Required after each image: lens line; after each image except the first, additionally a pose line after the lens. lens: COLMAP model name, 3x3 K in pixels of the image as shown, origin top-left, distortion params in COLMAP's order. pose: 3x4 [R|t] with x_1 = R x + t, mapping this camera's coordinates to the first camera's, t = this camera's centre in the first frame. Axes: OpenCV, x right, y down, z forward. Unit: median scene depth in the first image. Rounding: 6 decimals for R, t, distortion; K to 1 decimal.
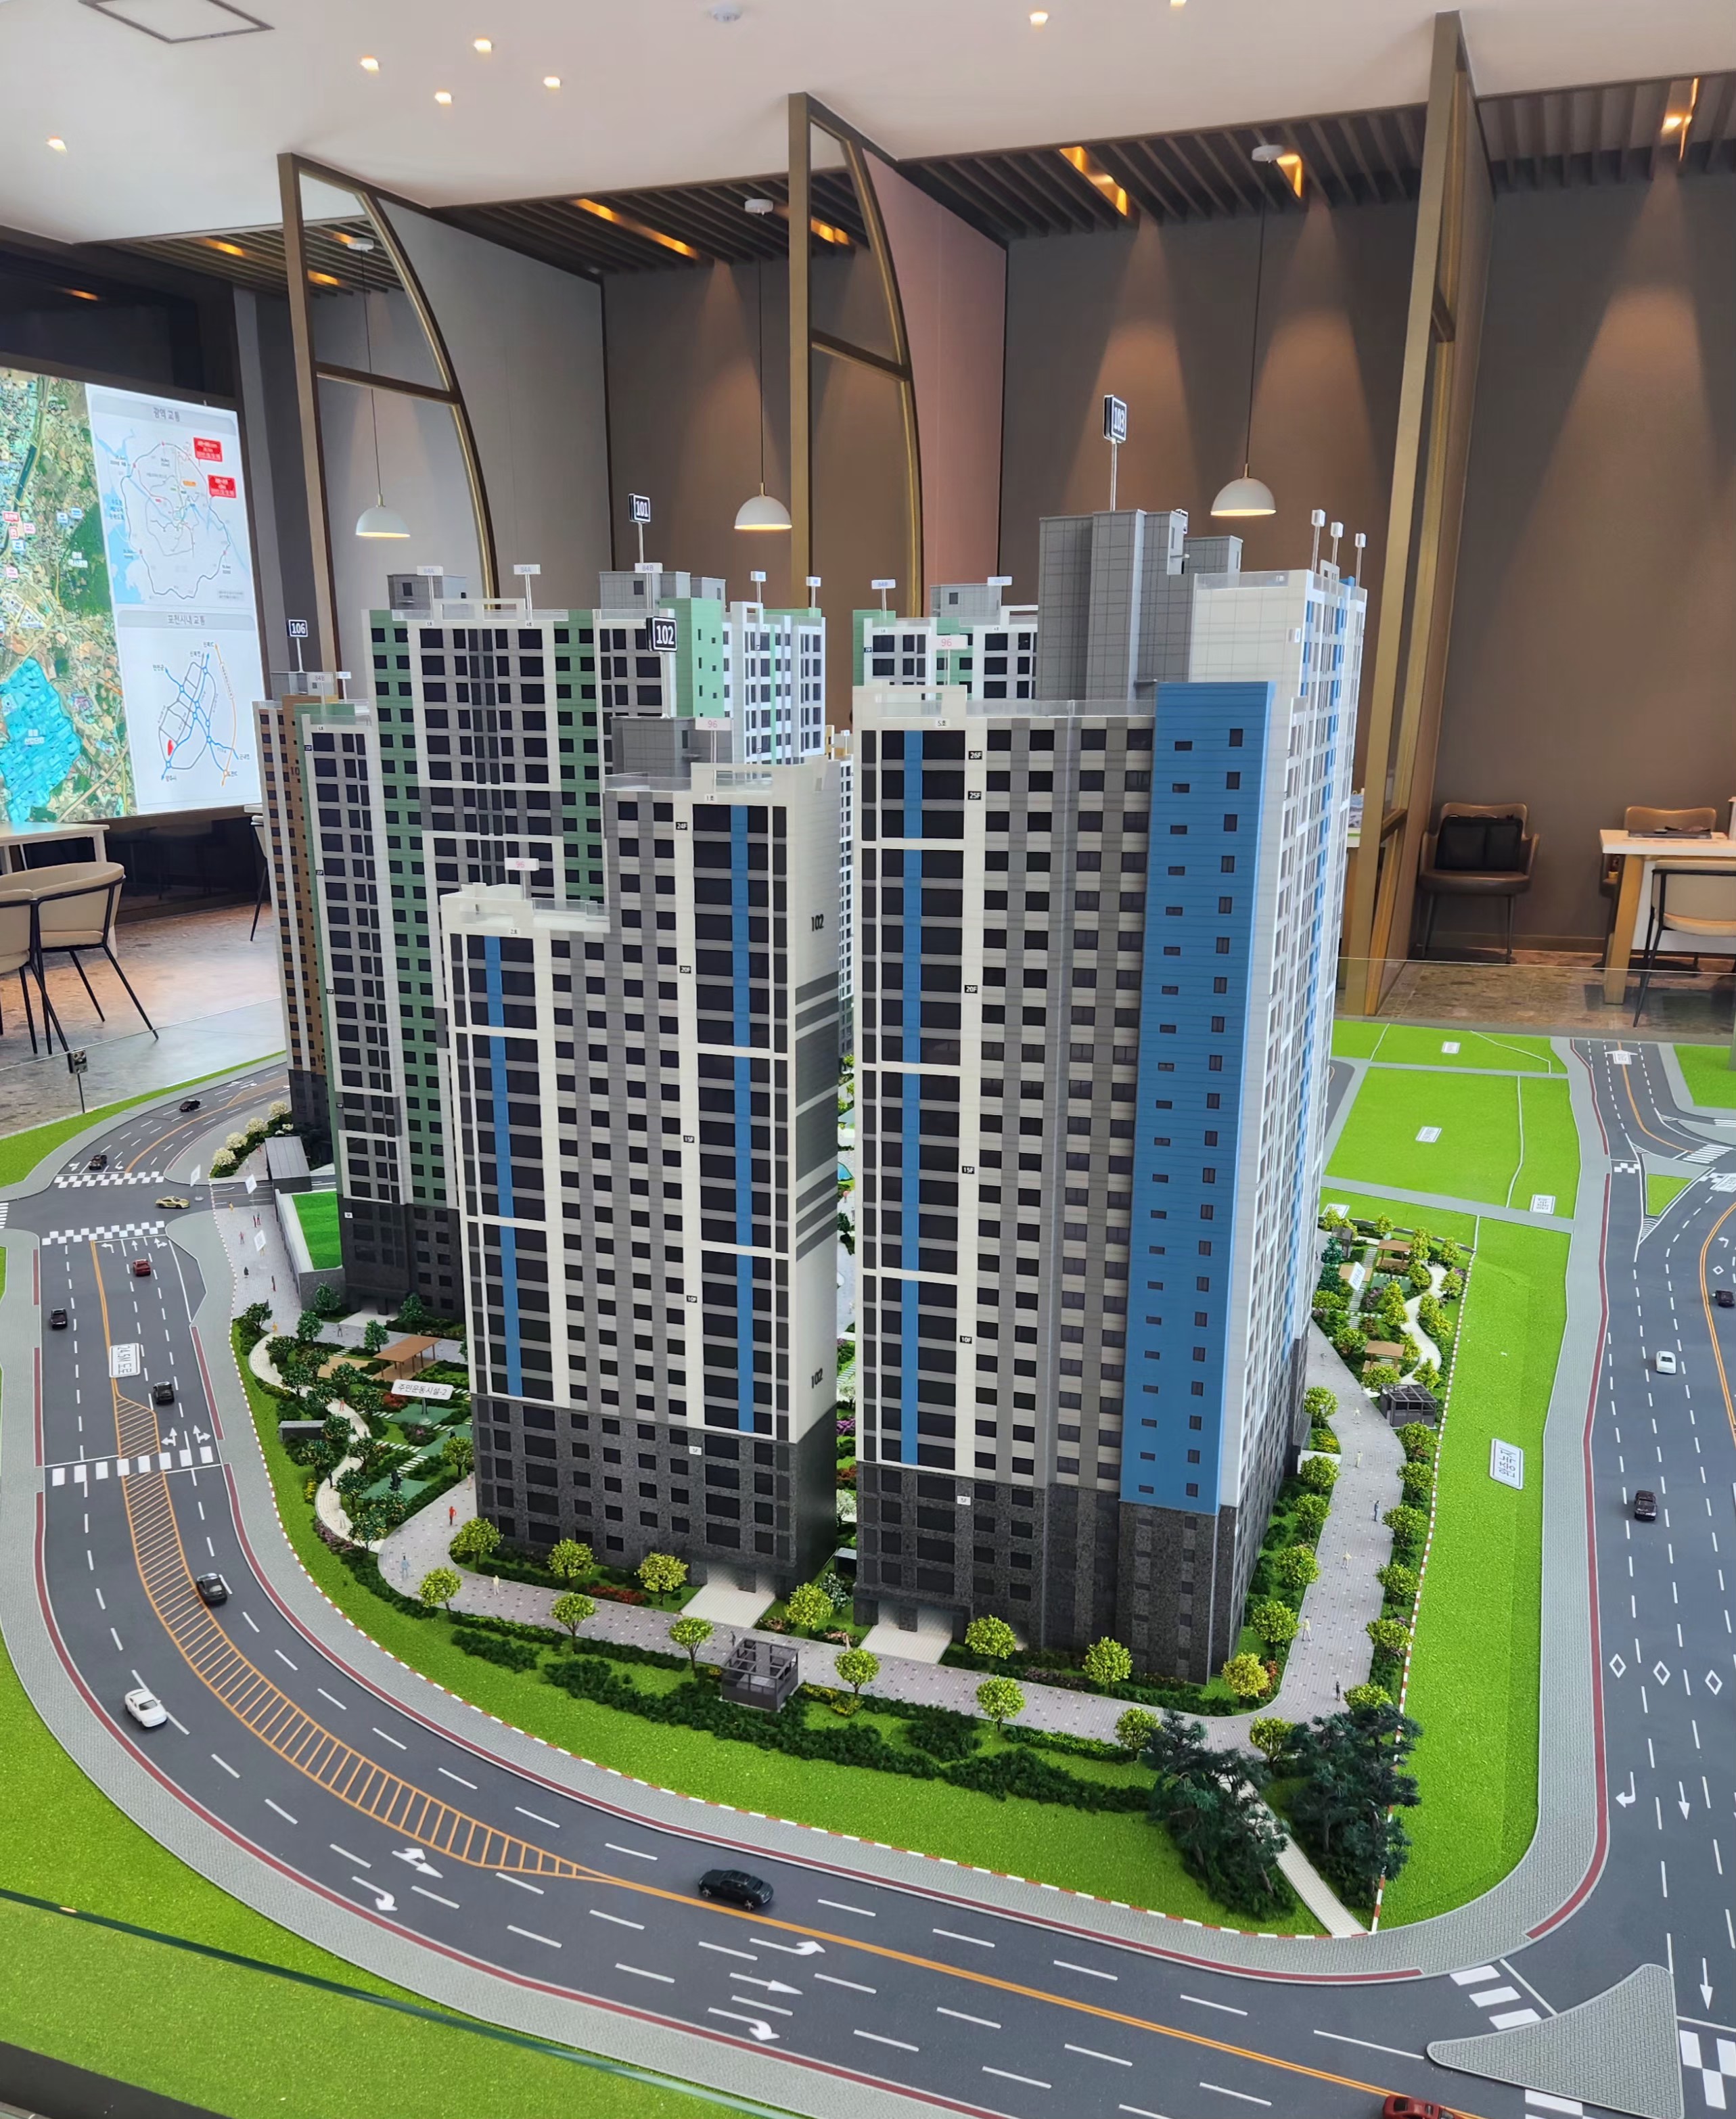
lens RADIAL K [[1735.2, 0, 867.0], [0, 1735.2, 1181.1], [0, 0, 1]] dist [0.101449, -0.000264]
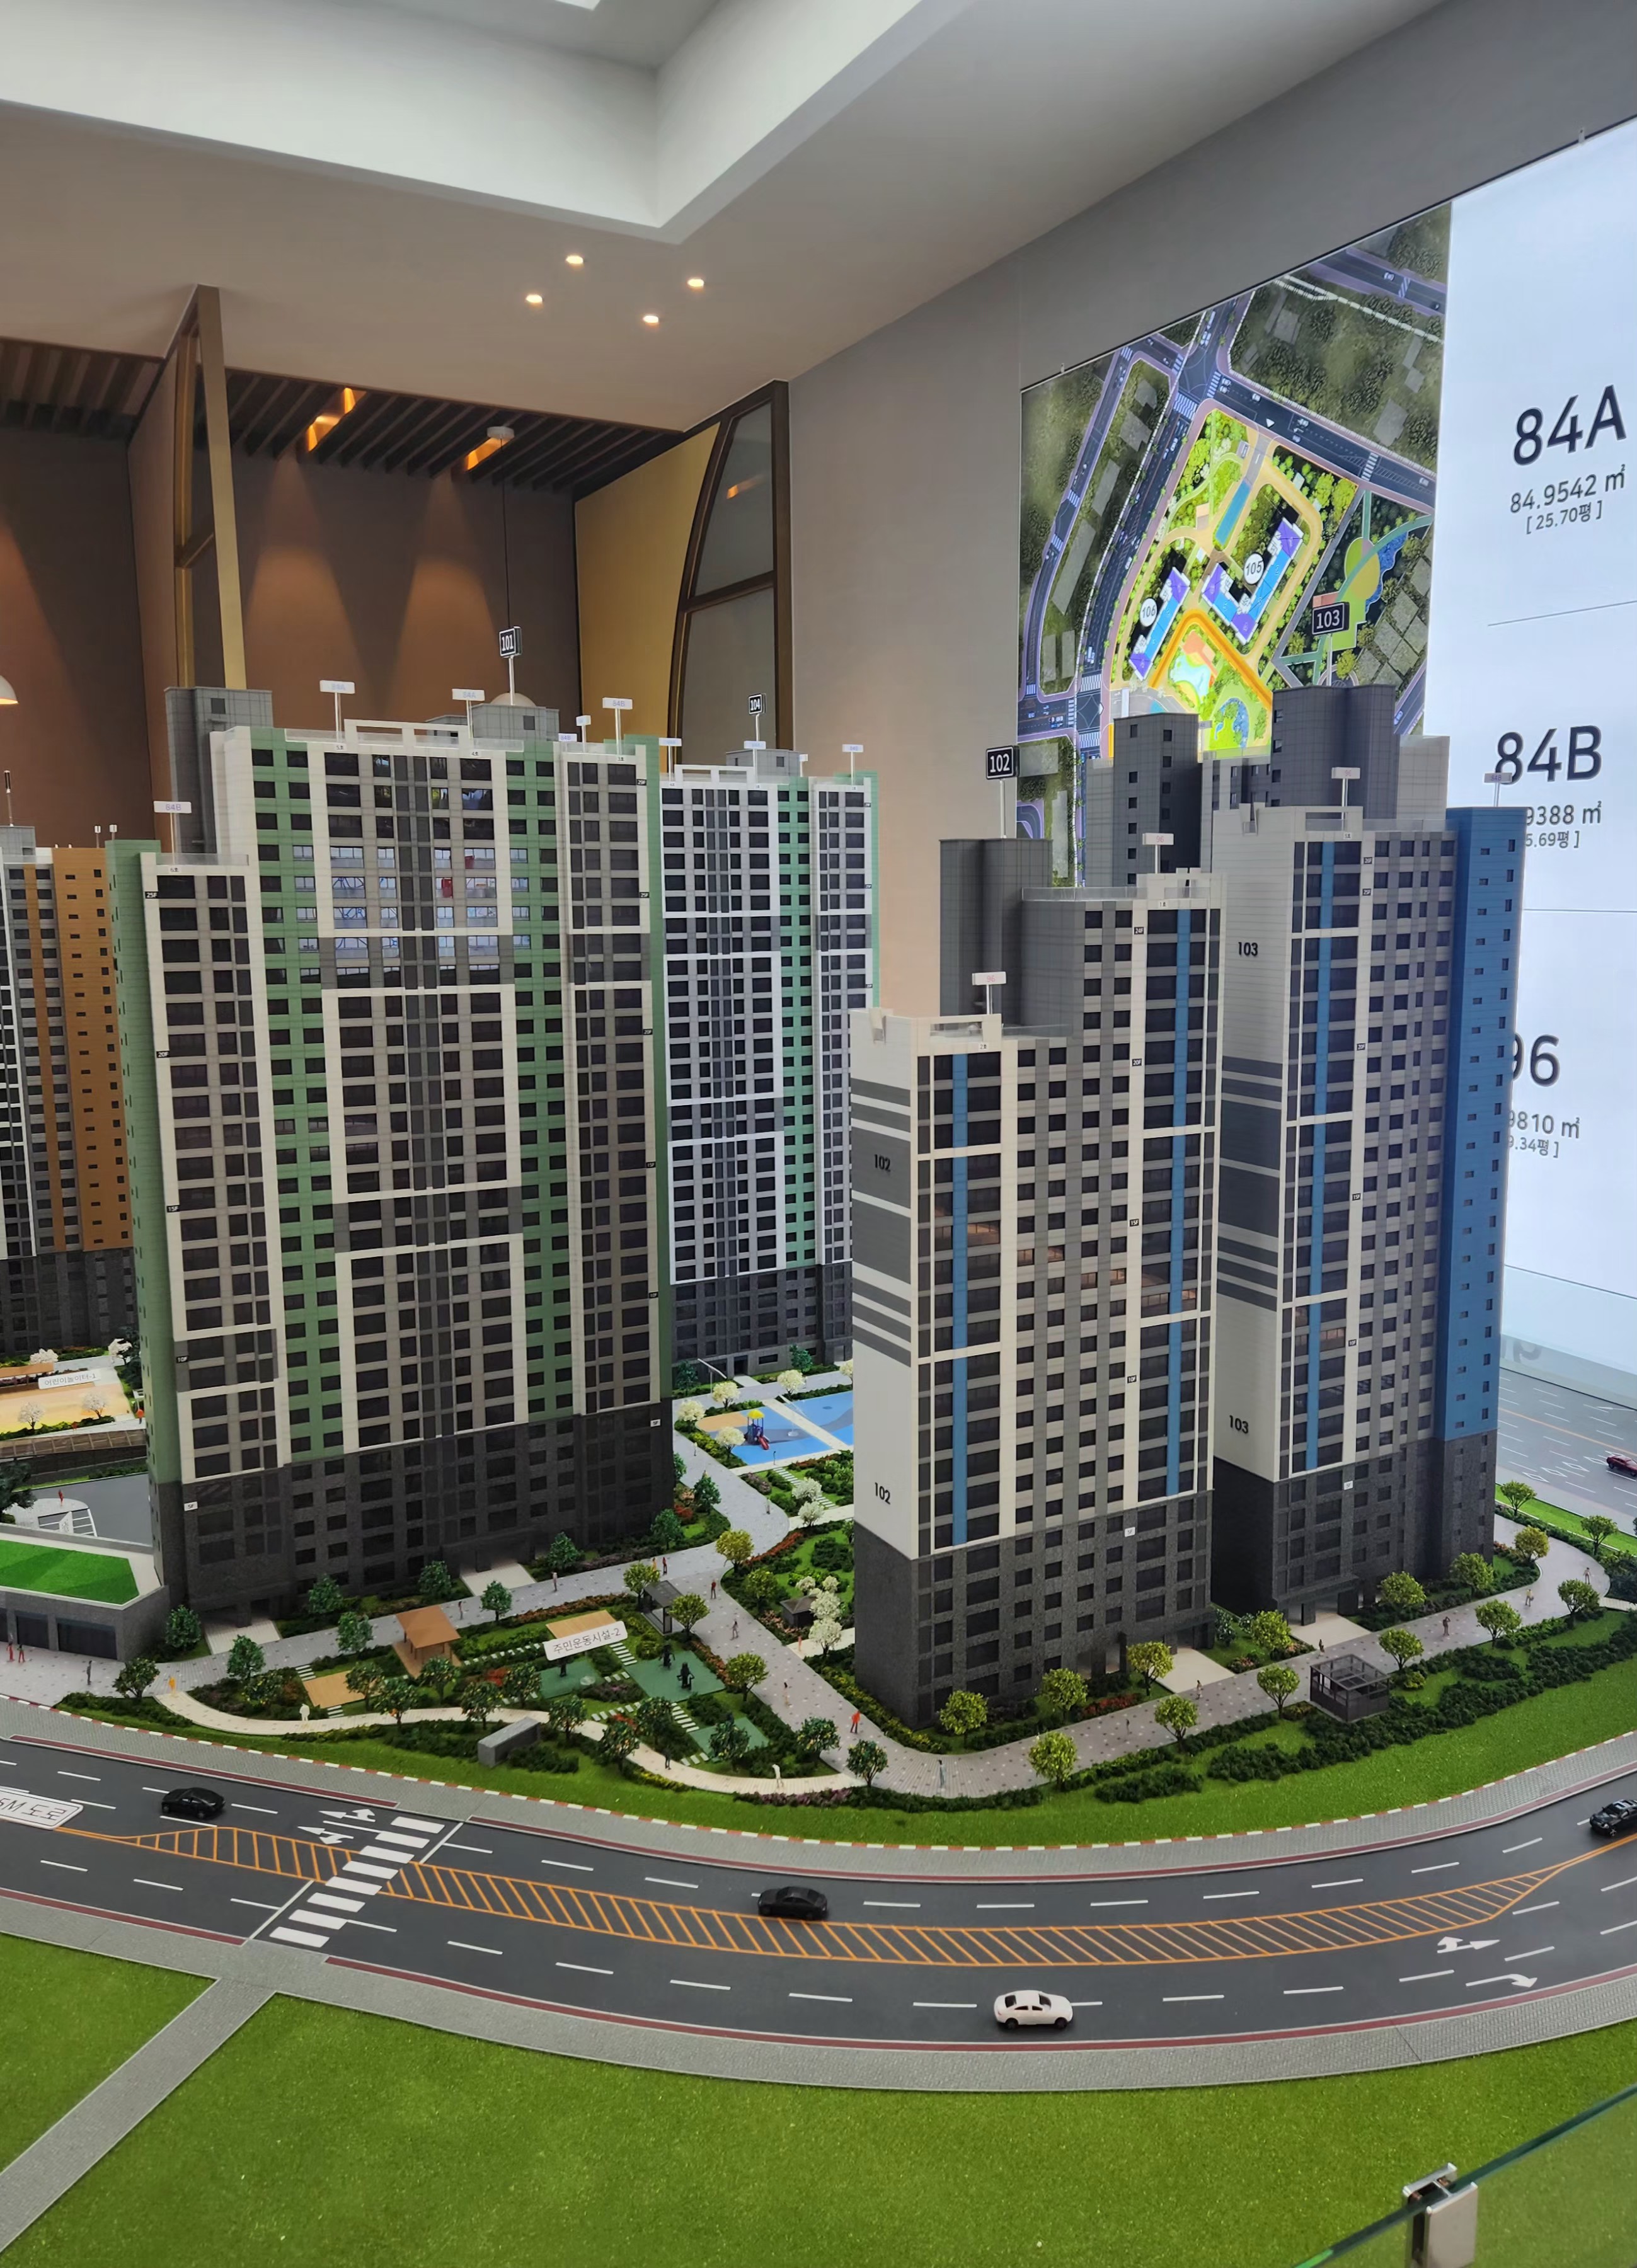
lens RADIAL K [[1644.3, 0, 820.1], [0, 1644.3, 1098.7], [0, 0, 1]] dist [0.075210, -0.001321]
pose [[0.650632, -0.104937, 0.752108, -0.935933], [0.211402, 0.976285, -0.046665, -0.088003], [-0.729374, 0.189359, 0.657386, 0.450951]]
